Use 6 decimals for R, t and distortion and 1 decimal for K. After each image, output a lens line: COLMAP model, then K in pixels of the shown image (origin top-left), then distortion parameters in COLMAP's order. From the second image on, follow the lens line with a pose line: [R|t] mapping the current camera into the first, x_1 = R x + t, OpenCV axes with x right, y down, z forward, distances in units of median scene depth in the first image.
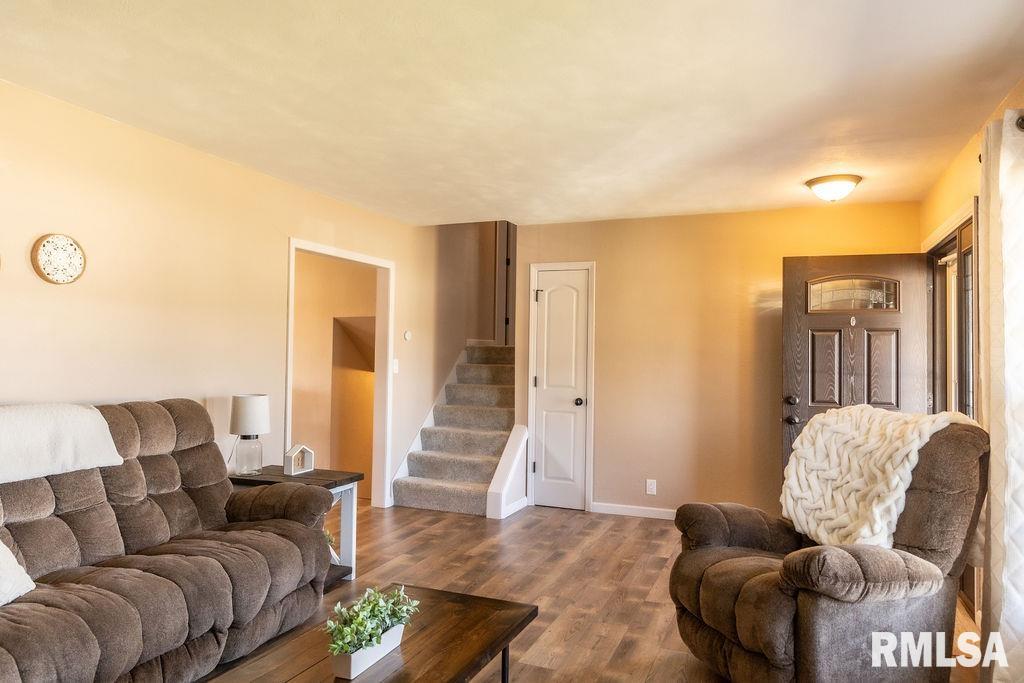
lens RADIAL K [[685.1, 0, 512.0], [0, 685.1, 341.5], [0, 0, 1]] dist [0.007865, 0.001231]
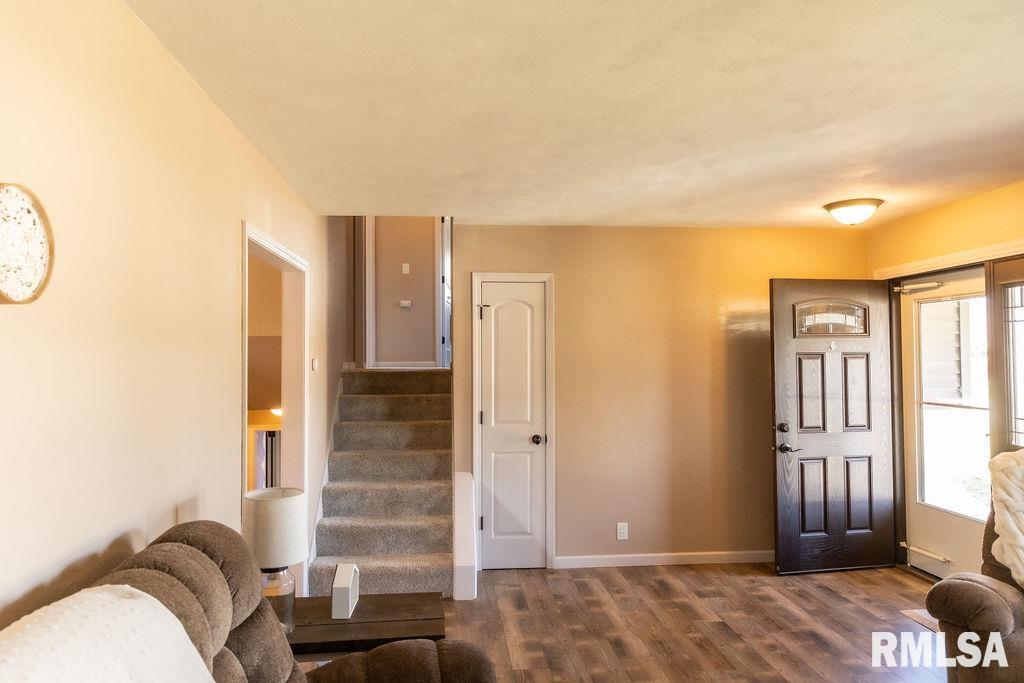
lens RADIAL K [[685.1, 0, 512.0], [0, 685.1, 341.5], [0, 0, 1]] dist [0.007865, 0.001231]
pose [[0.890234, -0.007255, 0.455446, -0.312379], [0.008921, 0.999959, -0.001510, -0.031148], [-0.455417, 0.005408, 0.890262, 0.266493]]
